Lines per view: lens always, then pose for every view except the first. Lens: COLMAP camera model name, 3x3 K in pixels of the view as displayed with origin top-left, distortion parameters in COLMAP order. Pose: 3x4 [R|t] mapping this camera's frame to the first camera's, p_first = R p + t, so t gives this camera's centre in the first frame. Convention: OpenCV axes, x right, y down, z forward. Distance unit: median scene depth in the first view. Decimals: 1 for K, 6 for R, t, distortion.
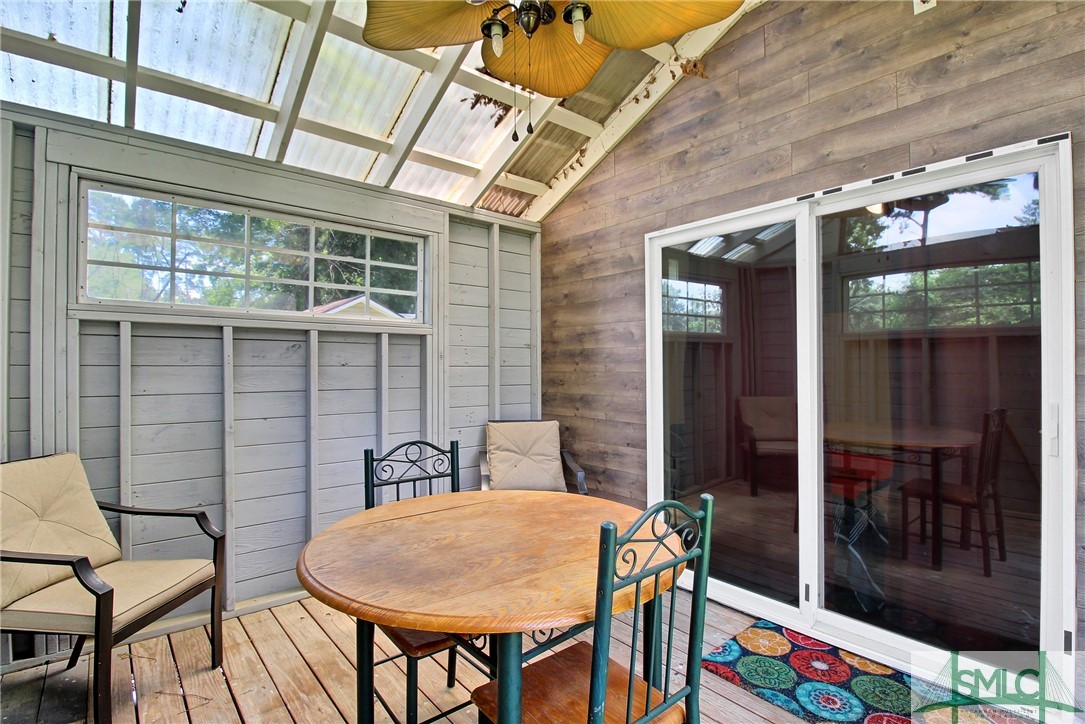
lens RADIAL K [[534.3, 0, 542.1], [0, 534.3, 360.6], [0, 0, 1]] dist [-0.011994, -0.000504]
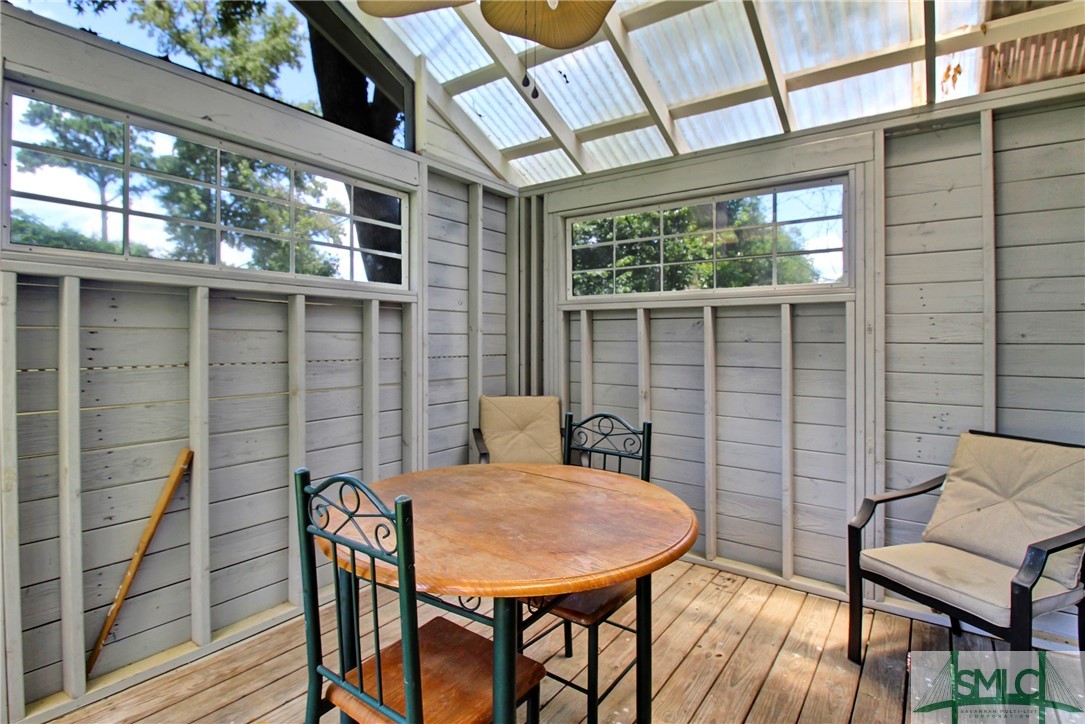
lens RADIAL K [[534.3, 0, 525.2], [0, 534.3, 343.5], [0, 0, 1]] dist [-0.011994, -0.000504]
pose [[0.219500, 0.001681, -0.975611, 0.676263], [0.002698, 0.999994, 0.002330, 0.014172], [0.975609, -0.003144, 0.219494, 0.605111]]
